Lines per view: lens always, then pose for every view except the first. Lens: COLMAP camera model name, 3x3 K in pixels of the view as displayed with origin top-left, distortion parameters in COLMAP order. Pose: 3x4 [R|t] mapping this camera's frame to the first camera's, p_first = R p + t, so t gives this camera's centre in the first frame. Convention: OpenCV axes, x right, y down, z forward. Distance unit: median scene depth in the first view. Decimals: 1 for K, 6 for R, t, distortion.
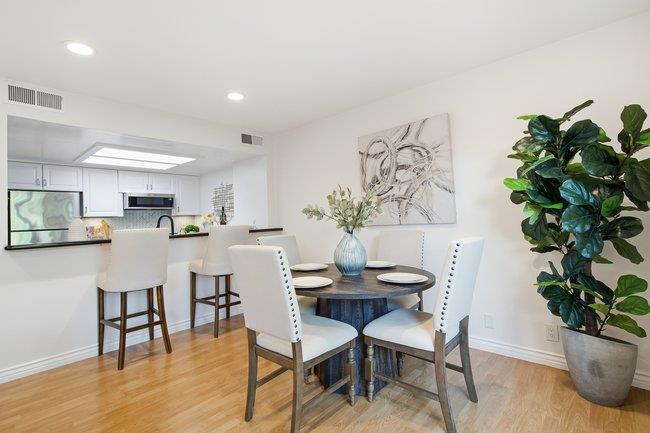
lens RADIAL K [[309.4, 0, 323.6], [0, 309.4, 204.2], [0, 0, 1]] dist [-0.001539, -0.000276]
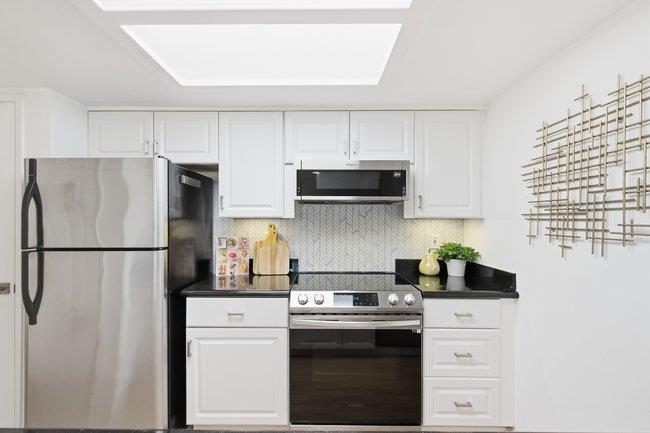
lens RADIAL K [[294.1, 0, 325.0], [0, 294.1, 216.5], [0, 0, 1]] dist [0.001150, 0.000123]
pose [[0.663552, 0.030437, -0.747511, -0.509140], [0.010661, 0.998686, 0.050128, 0.027233], [0.748054, -0.041232, 0.662355, 1.231627]]
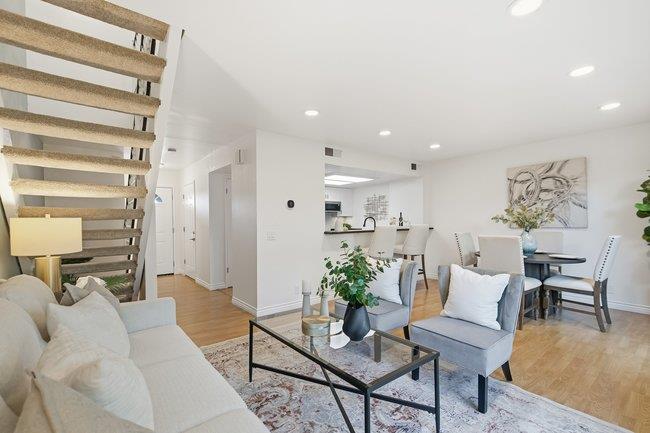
lens RADIAL K [[294.1, 0, 325.0], [0, 294.1, 216.5], [0, 0, 1]] dist [0.001150, 0.000123]
pose [[0.983875, 0.025534, -0.177026, -0.553215], [-0.019135, 0.999104, 0.037756, -0.024525], [0.177832, -0.033760, 0.983482, -0.628415]]
